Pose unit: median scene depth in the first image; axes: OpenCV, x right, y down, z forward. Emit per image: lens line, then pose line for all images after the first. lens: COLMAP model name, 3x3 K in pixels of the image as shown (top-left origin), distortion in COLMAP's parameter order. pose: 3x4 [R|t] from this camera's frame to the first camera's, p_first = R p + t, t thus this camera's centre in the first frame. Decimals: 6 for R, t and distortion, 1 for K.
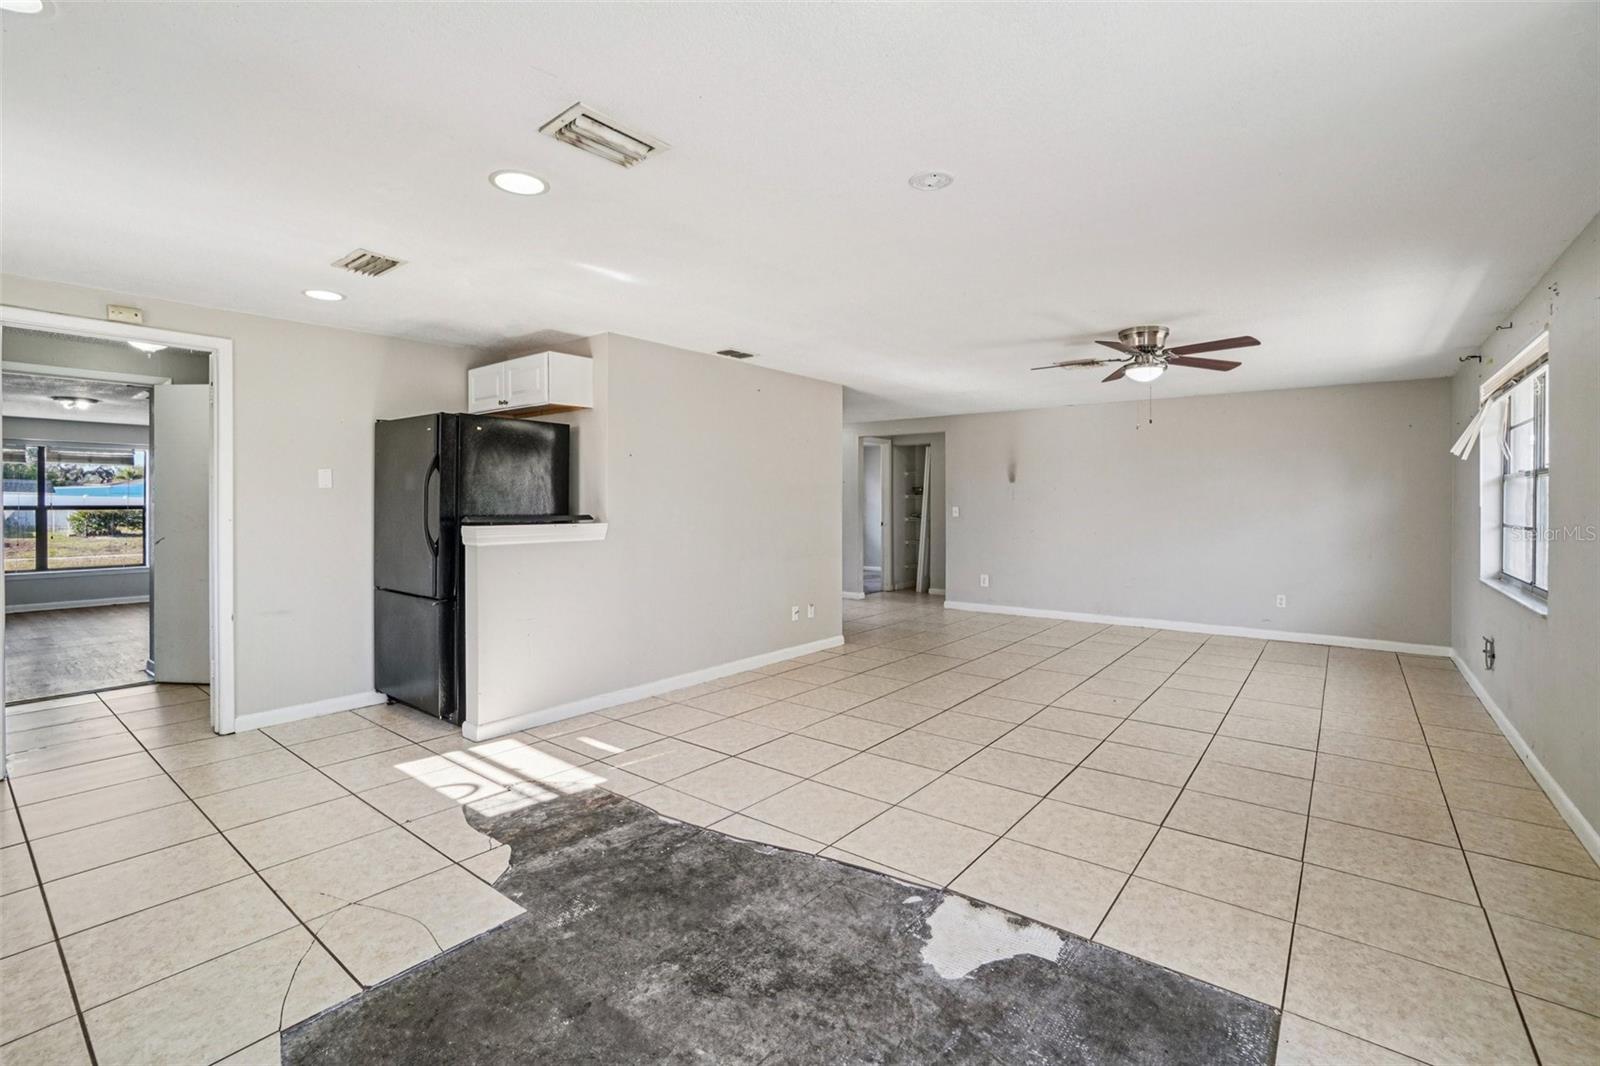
lens RADIAL K [[701.7, 0, 797.0], [0, 701.7, 508.8], [0, 0, 1]] dist [-0.000420, -0.000152]
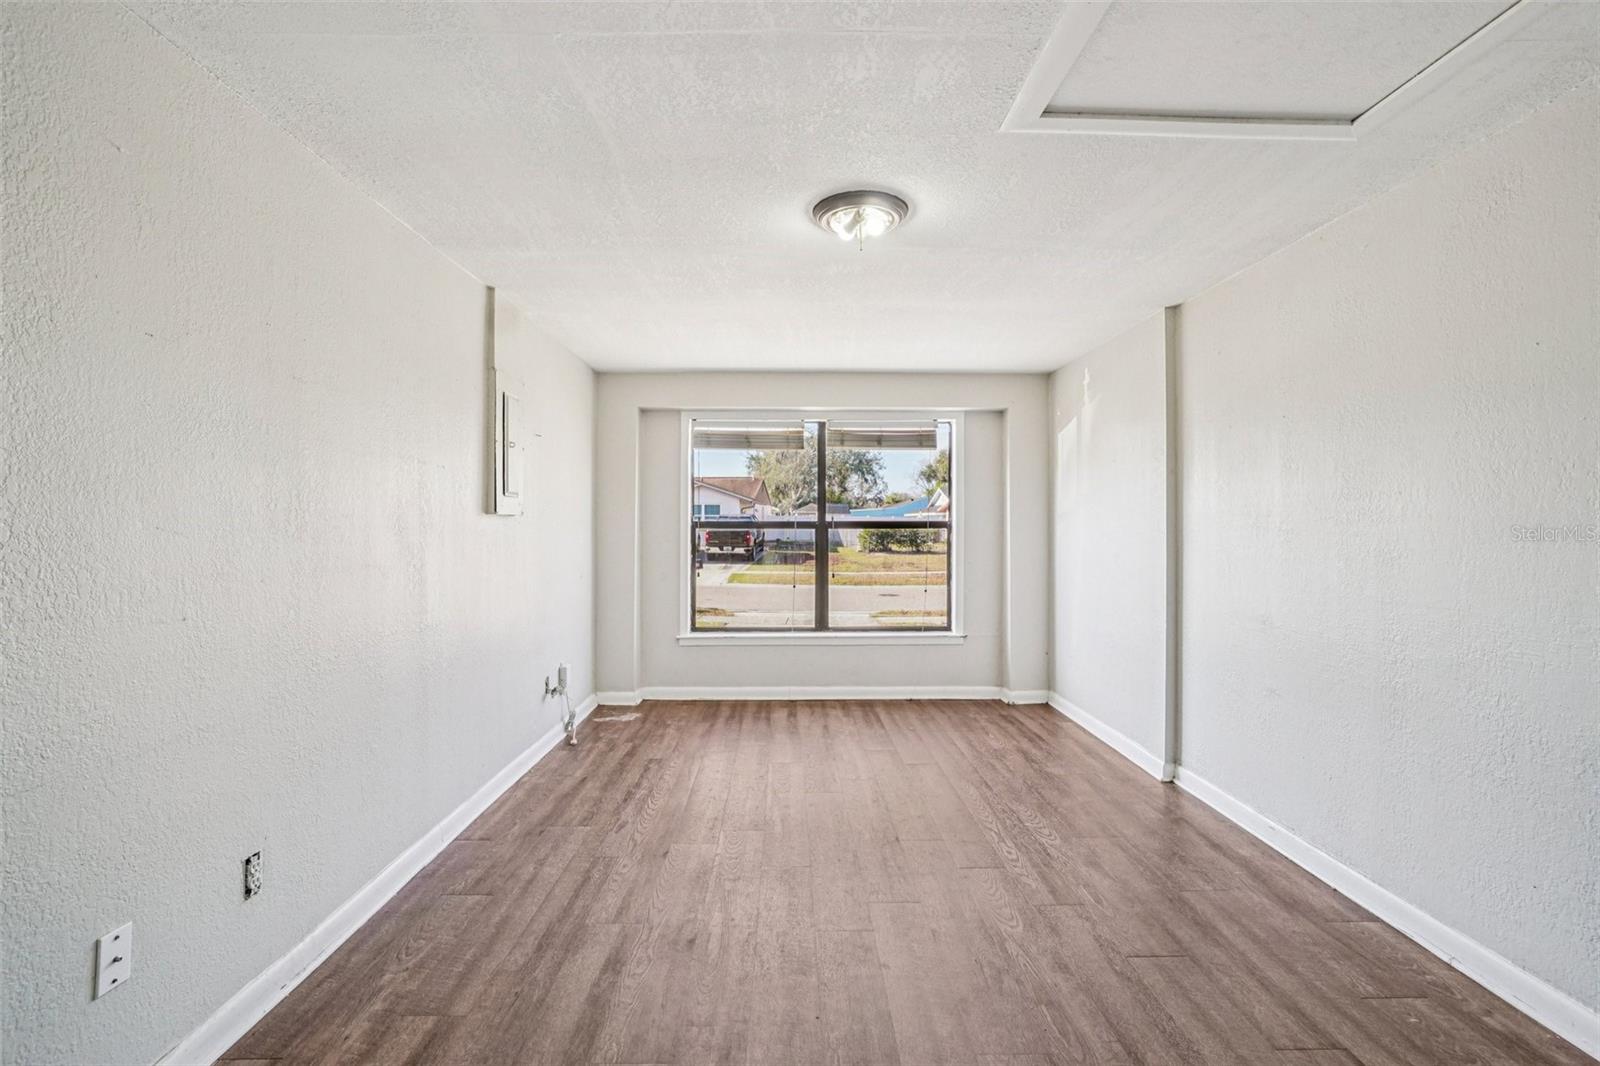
lens RADIAL K [[709.0, 0, 809.7], [0, 709.0, 530.6], [0, 0, 1]] dist [-0.045124, 0.021535]
pose [[0.642170, 0.003384, -0.766555, -0.345749], [-0.000341, 0.999991, 0.004129, 0.000572], [0.766562, -0.002390, 0.642165, 0.336017]]
